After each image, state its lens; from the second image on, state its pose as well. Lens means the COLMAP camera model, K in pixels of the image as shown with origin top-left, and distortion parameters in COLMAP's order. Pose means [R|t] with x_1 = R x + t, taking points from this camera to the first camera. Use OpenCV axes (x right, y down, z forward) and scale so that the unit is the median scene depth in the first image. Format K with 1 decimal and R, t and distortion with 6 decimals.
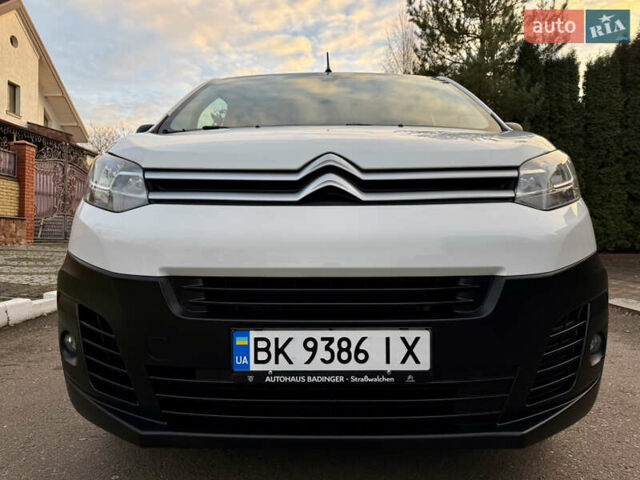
lens RADIAL K [[449.5, 0, 320.0], [0, 449.5, 240.0], [0, 0, 1]] dist [0.110291, -0.000002]
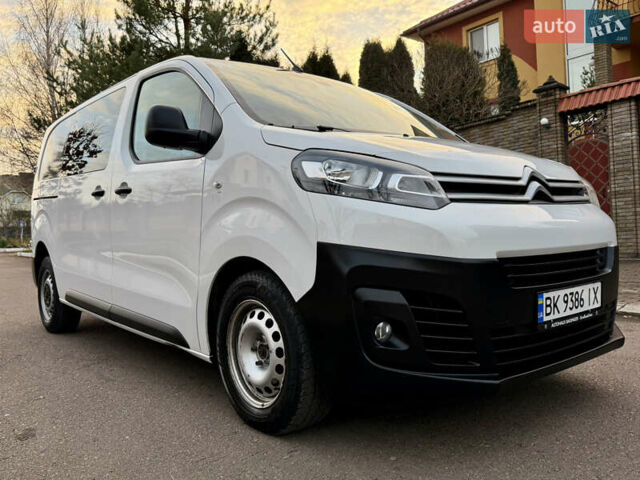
lens RADIAL K [[548.3, 0, 311.2], [0, 548.3, 240.2], [0, 0, 1]] dist [0.041431, -0.008170]
pose [[0.763063, -0.033010, 0.645481, -1.800499], [0.045743, 0.998949, -0.002990, 0.009259], [-0.644703, 0.031807, 0.763771, 0.153708]]
